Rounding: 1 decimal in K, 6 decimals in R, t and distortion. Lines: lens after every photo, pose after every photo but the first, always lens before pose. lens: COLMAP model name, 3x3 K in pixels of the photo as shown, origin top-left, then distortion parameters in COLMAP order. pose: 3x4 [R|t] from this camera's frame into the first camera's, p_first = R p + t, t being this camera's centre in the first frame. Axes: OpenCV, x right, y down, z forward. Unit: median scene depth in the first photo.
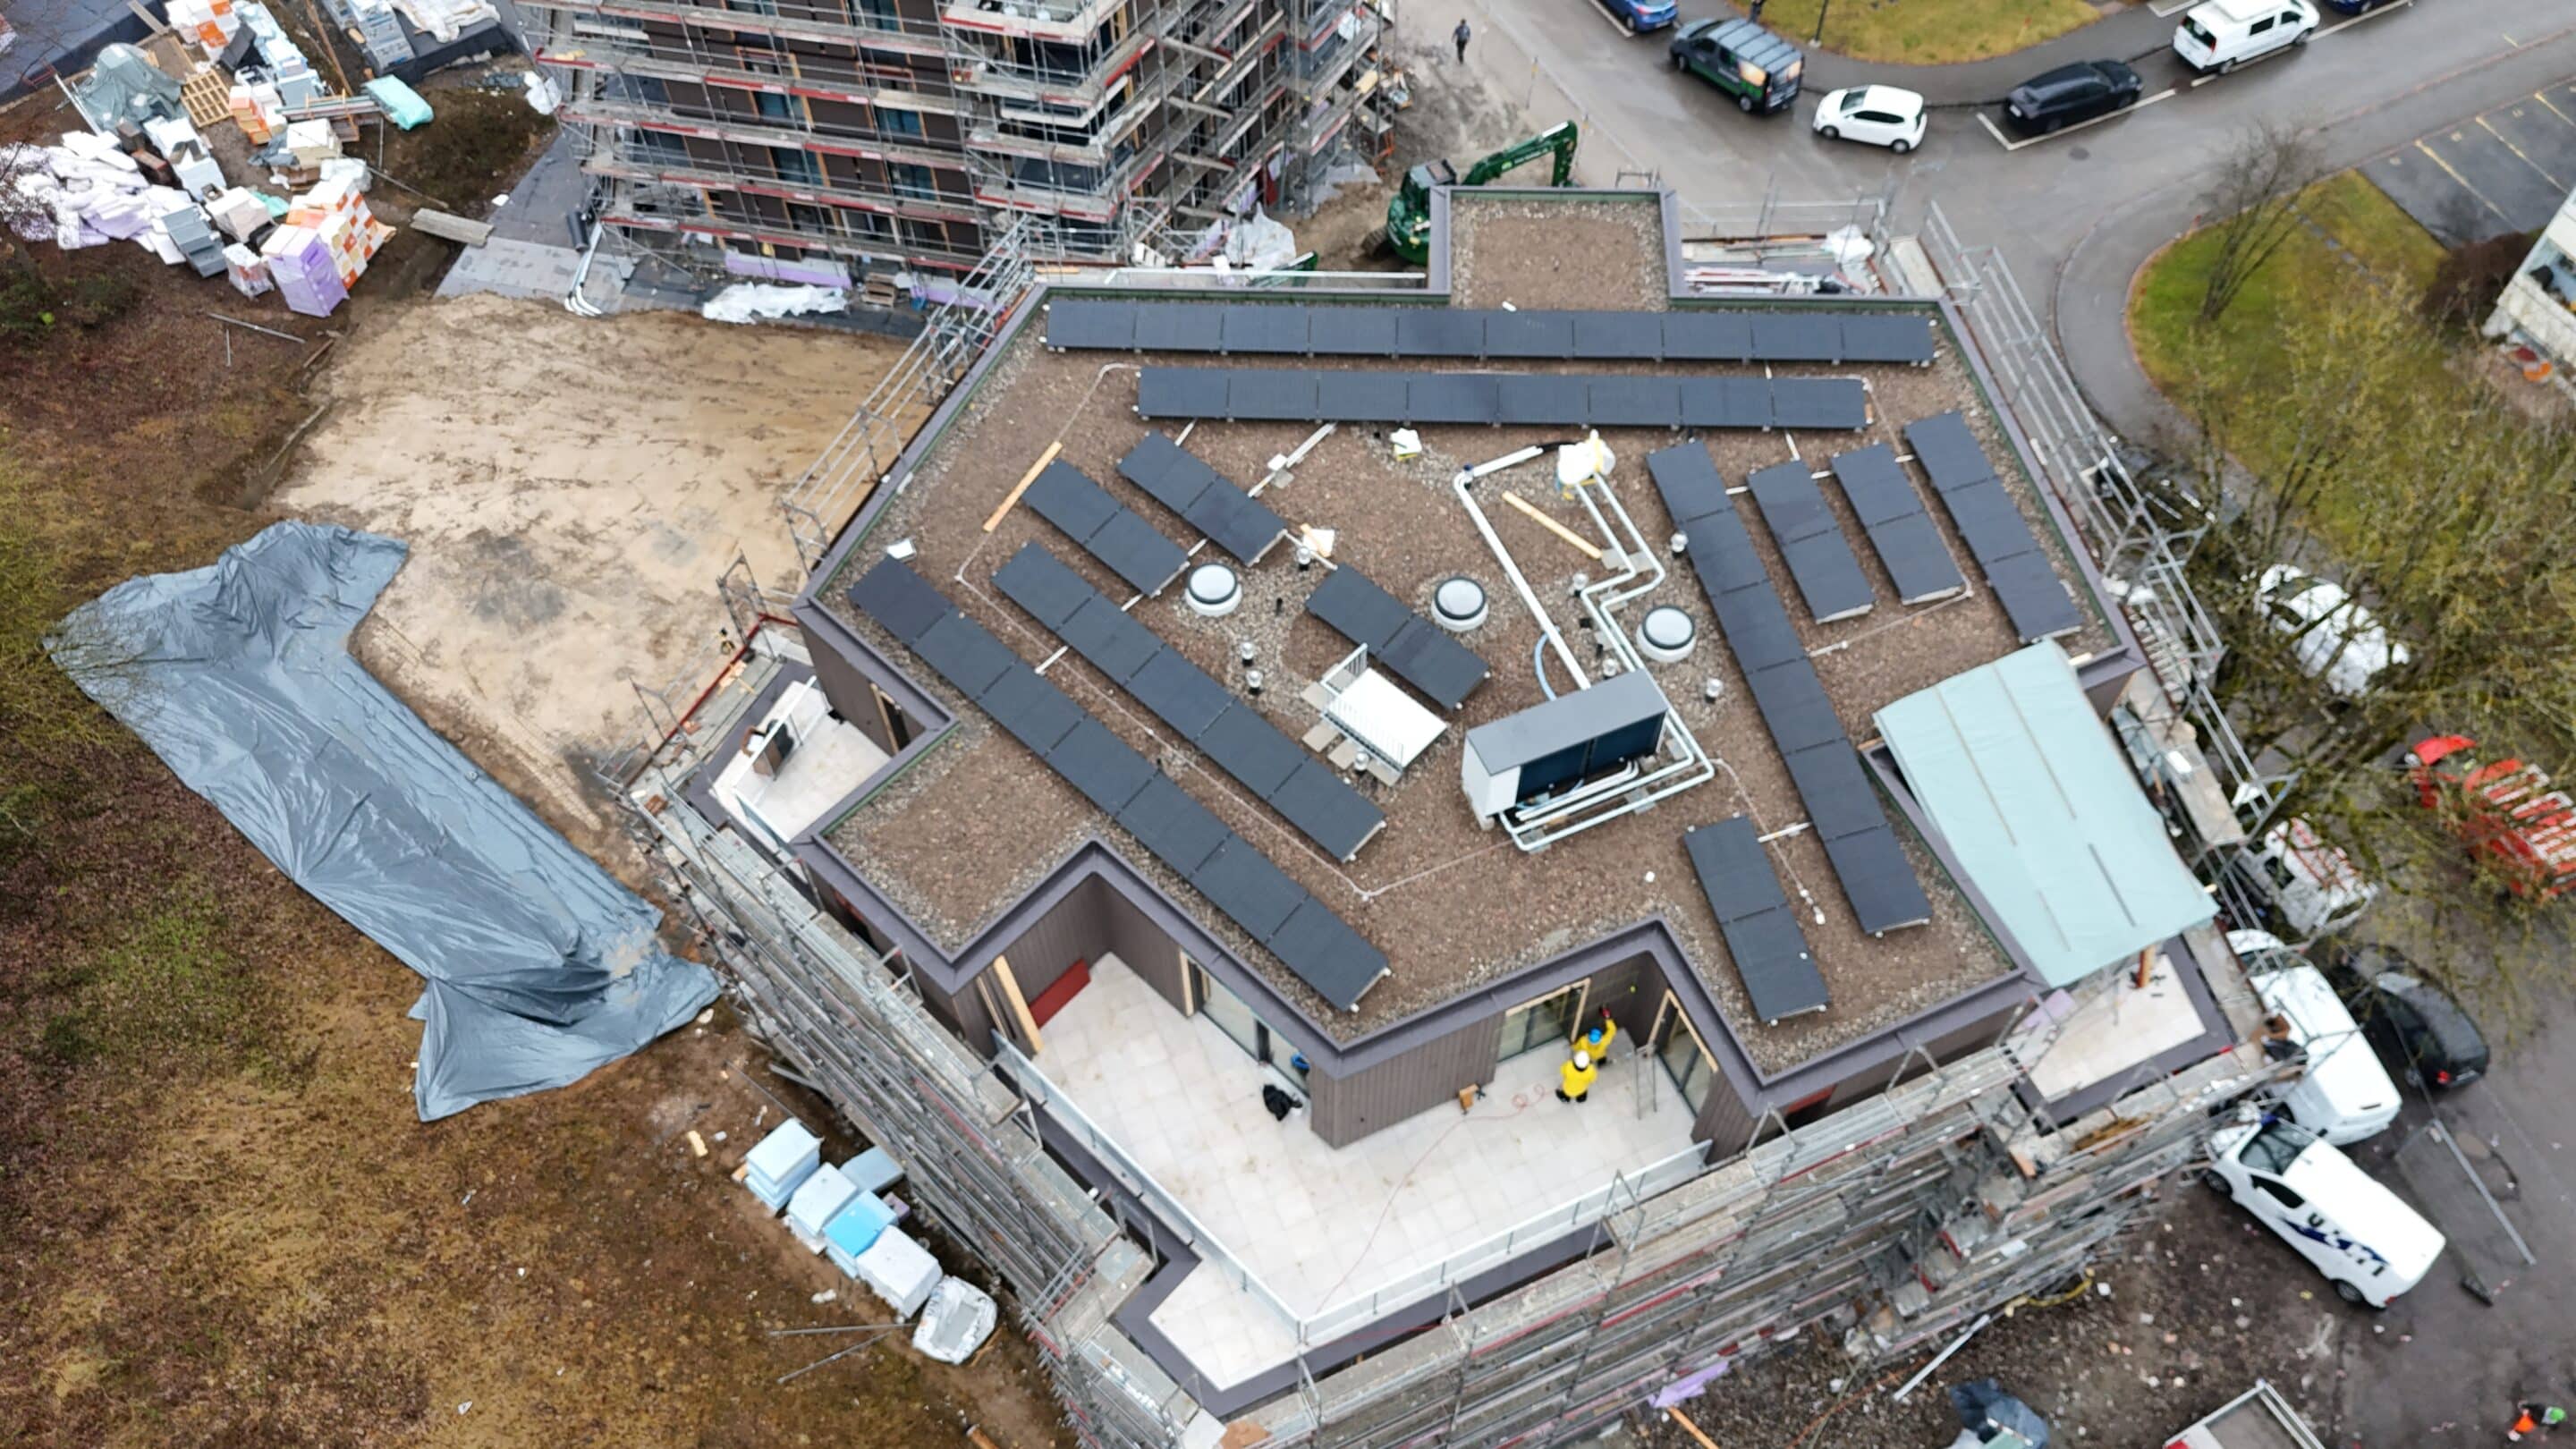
lens RADIAL K [[1896.7, 0, 1290.9], [0, 1896.7, 721.8], [0, 0, 1]] dist [0.066225, -0.059659]
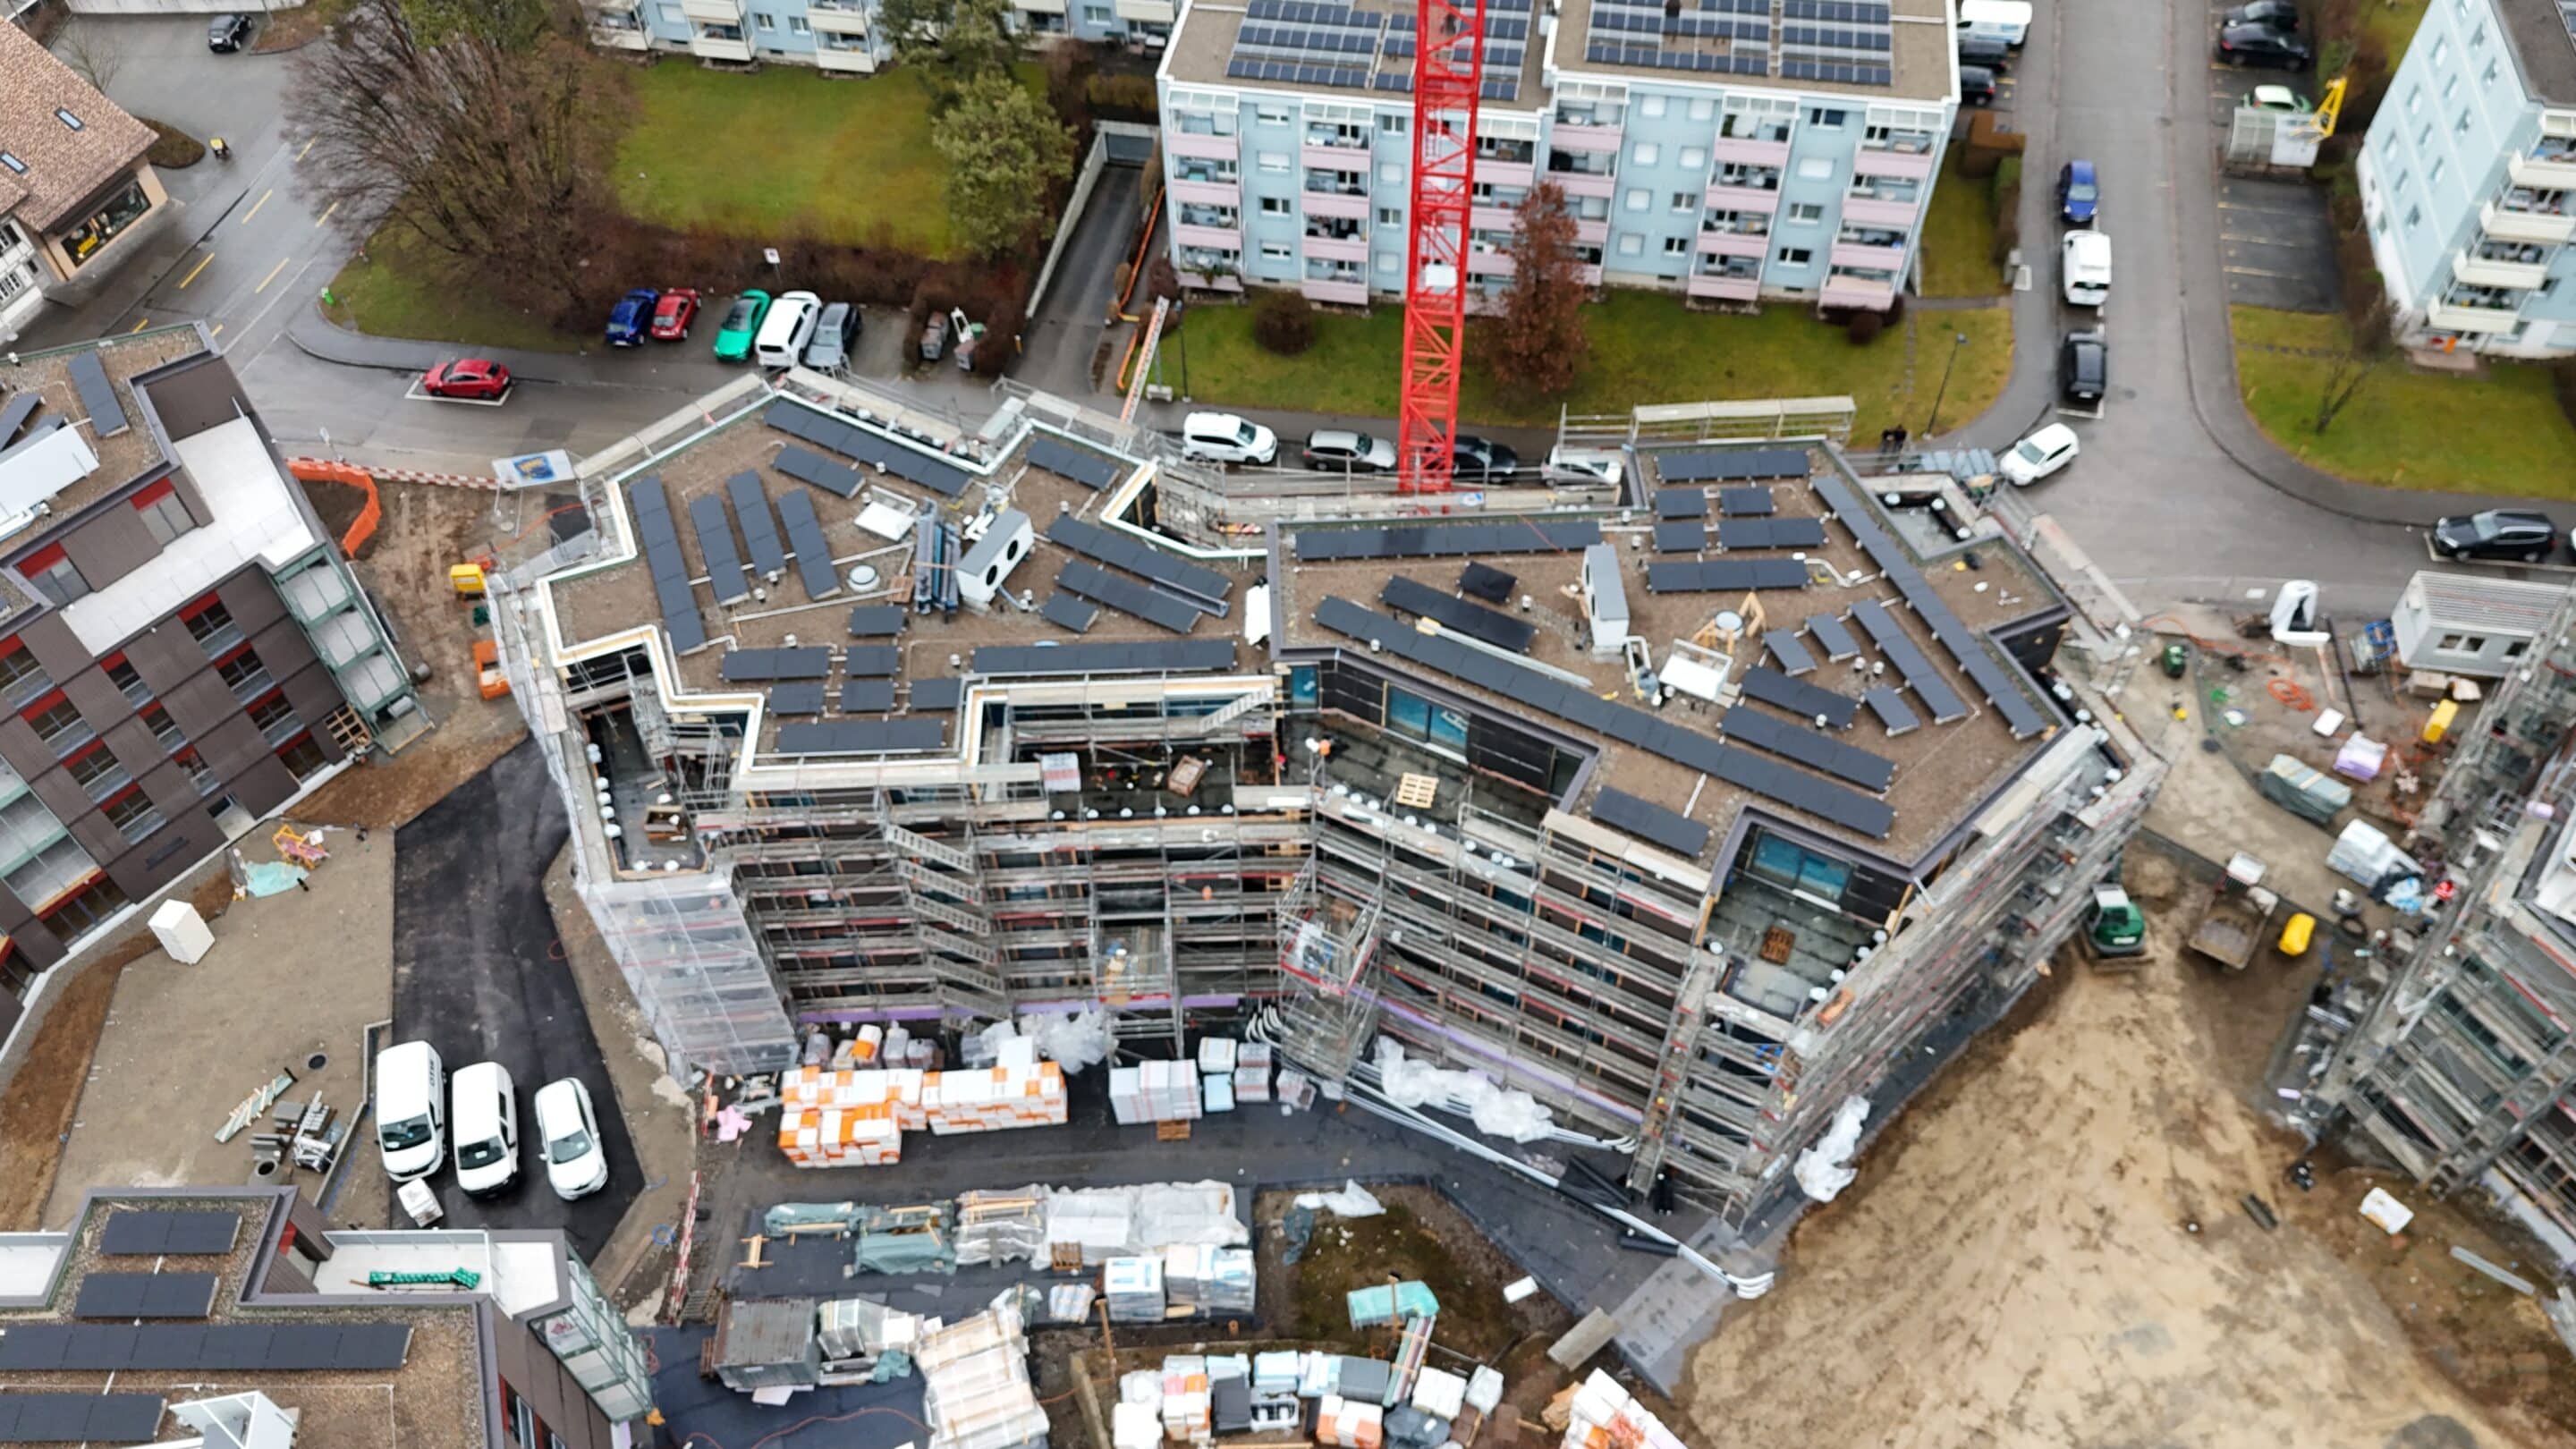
lens RADIAL K [[1896.7, 0, 1294.0], [0, 1896.7, 721.8], [0, 0, 1]] dist [0.066225, -0.059659]
pose [[0.590548, -0.626905, 0.508176, -1.270955], [0.673130, 0.729999, 0.118314, -1.088198], [-0.445139, 0.272198, 0.853088, 0.215908]]
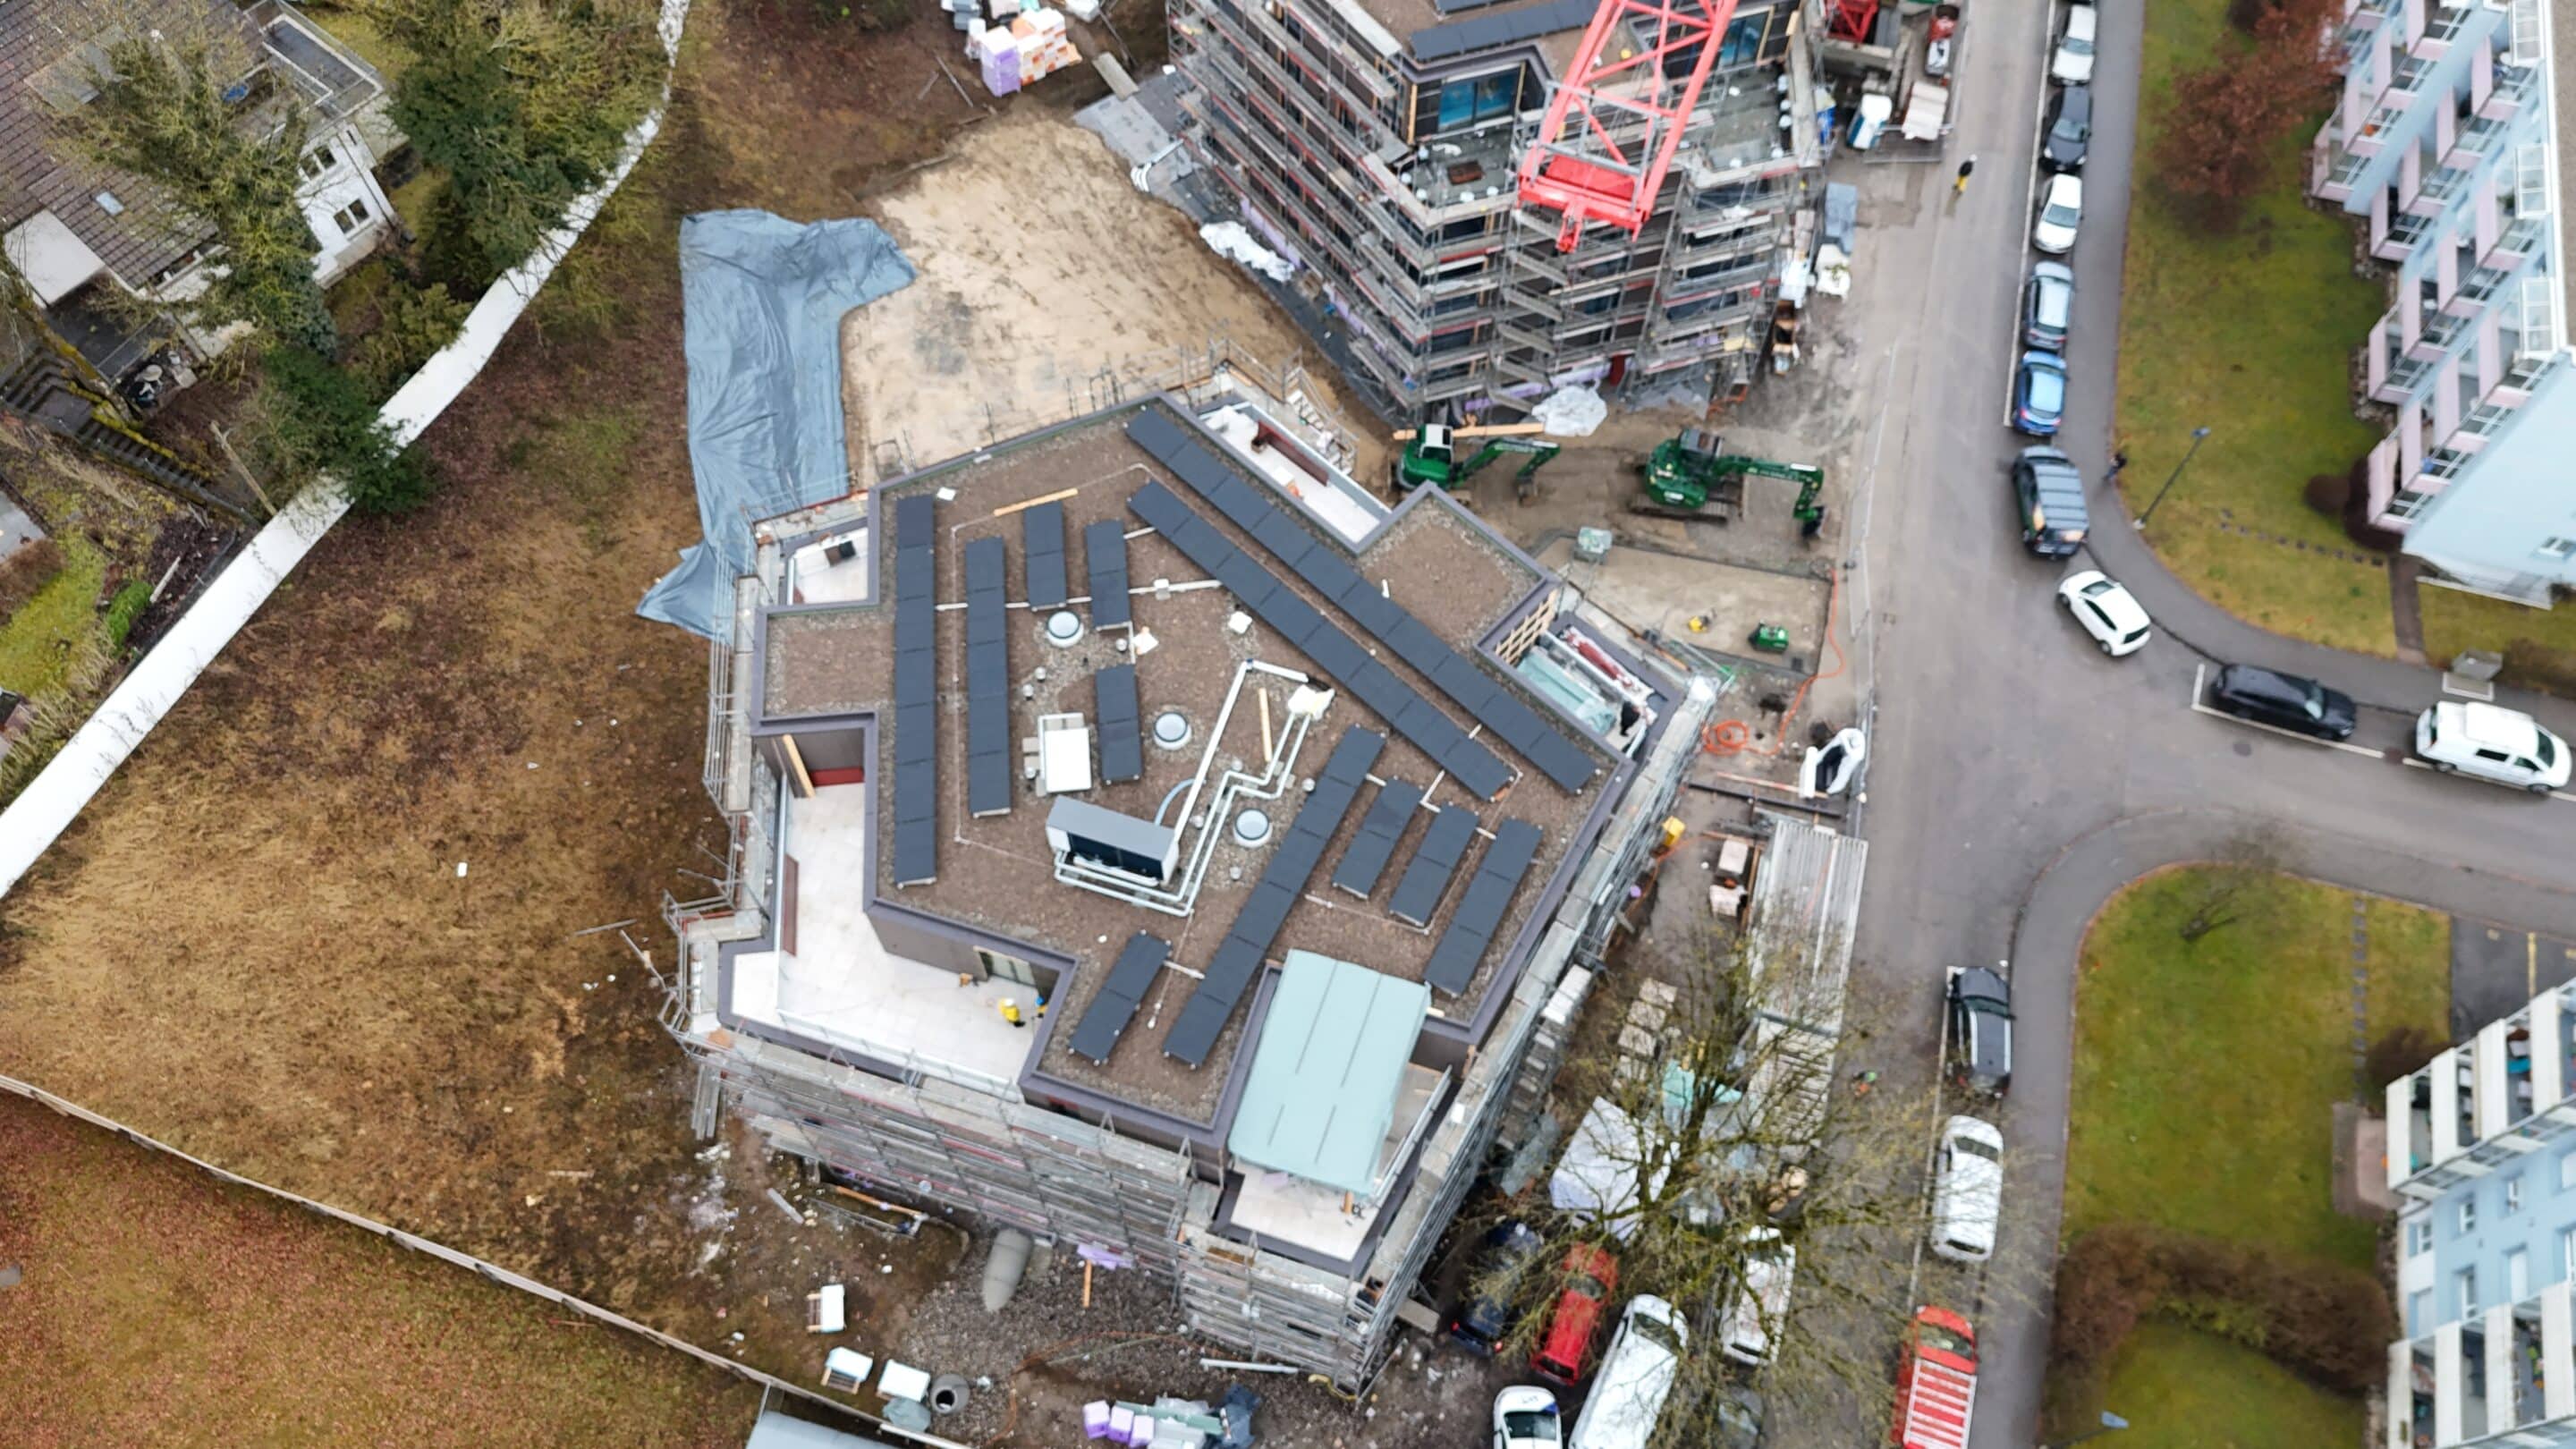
lens RADIAL K [[1896.7, 0, 1290.1], [0, 1896.7, 721.4], [0, 0, 1]] dist [0.066225, -0.059659]
pose [[0.748916, 0.590951, -0.299835, 0.504253], [-0.557409, 0.806473, 0.197221, -0.346760], [0.358357, 0.019429, 0.933383, -0.313112]]
